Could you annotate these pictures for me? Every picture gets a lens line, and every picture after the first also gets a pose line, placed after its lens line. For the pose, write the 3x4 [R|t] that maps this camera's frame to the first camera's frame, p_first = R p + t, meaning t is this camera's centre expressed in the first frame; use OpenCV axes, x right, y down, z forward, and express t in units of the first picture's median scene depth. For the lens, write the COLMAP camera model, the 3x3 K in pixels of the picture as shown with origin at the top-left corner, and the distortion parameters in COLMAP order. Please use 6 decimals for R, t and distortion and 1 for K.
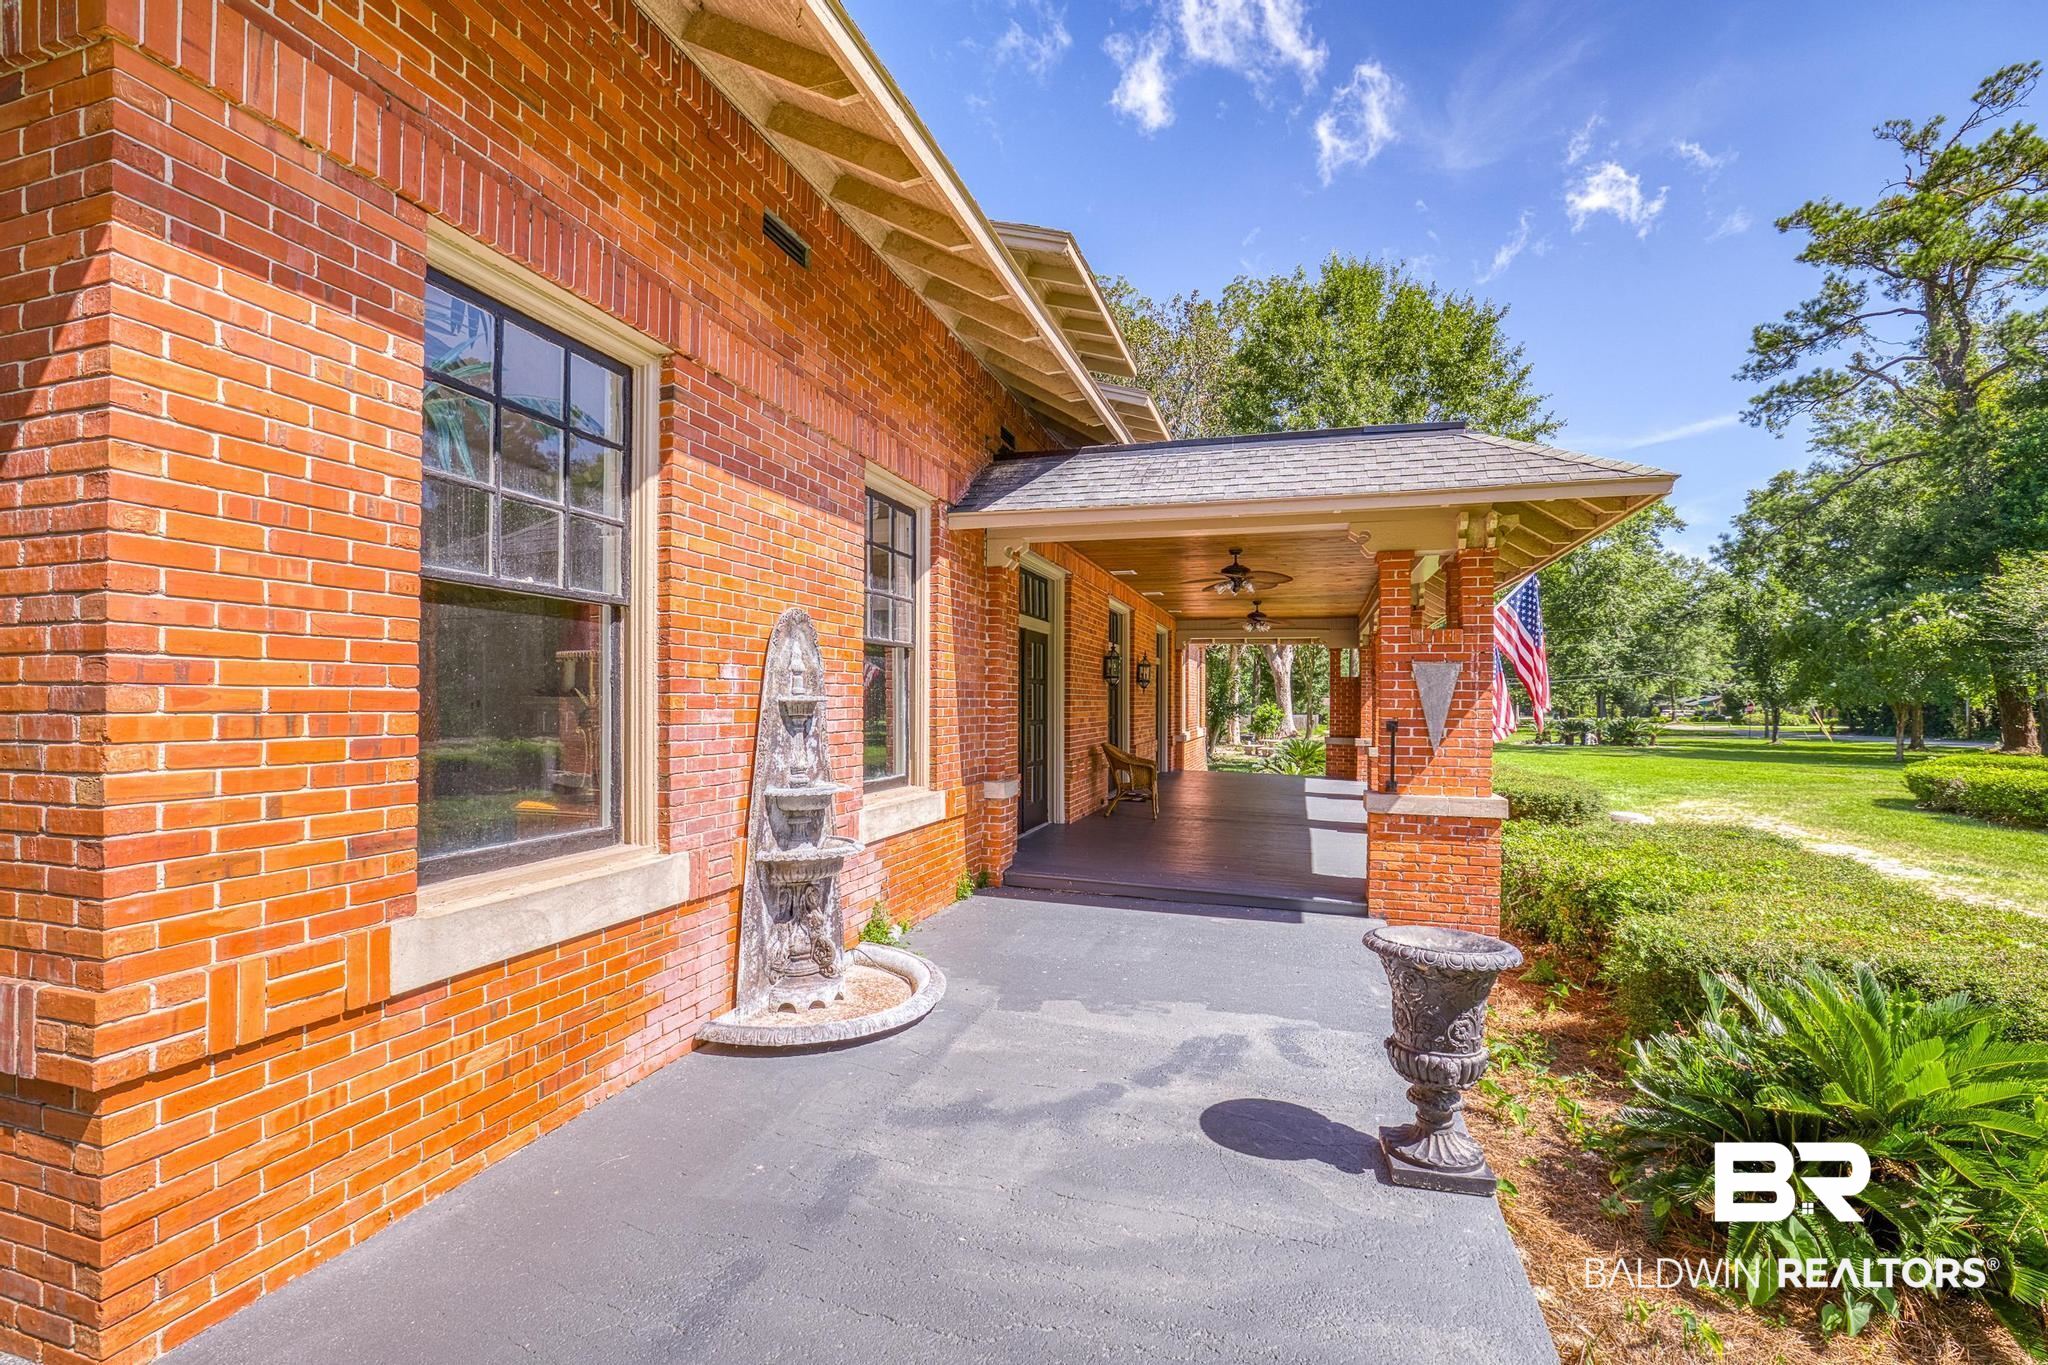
lens RADIAL K [[927.9, 0, 1039.4], [0, 927.9, 654.3], [0, 0, 1]] dist [0.002605, -0.001380]
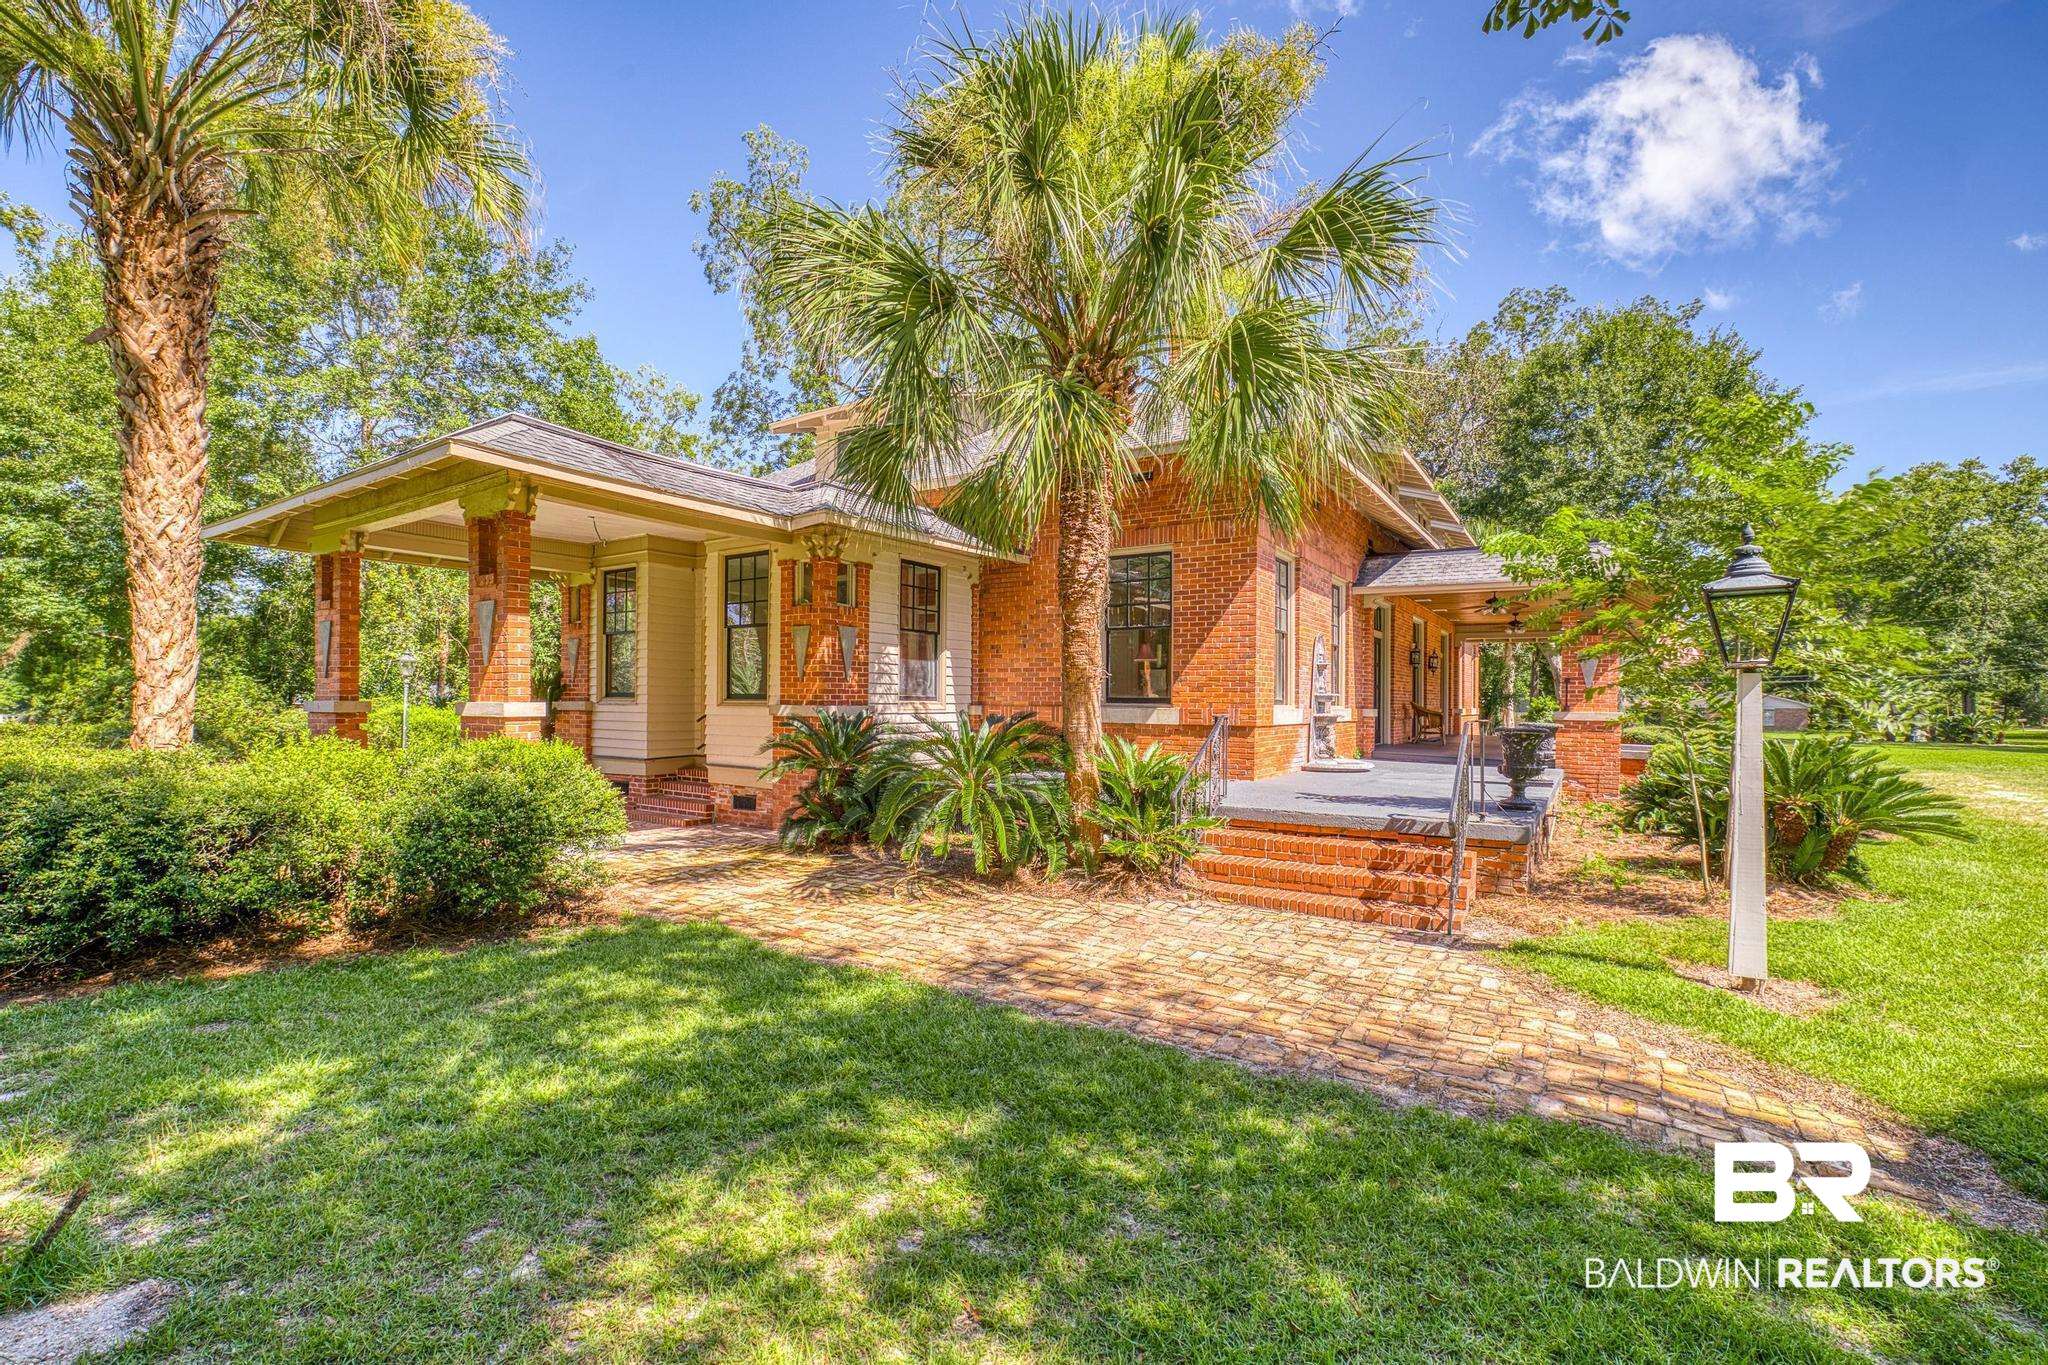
lens RADIAL K [[925.9, 0, 1030.6], [0, 925.9, 672.8], [0, 0, 1]] dist [0.000346, -0.000074]
pose [[0.962118, -0.004338, -0.272597, -0.082294], [0.009202, 0.999820, 0.016568, 0.004893], [0.272477, -0.018449, 0.961986, -0.485896]]
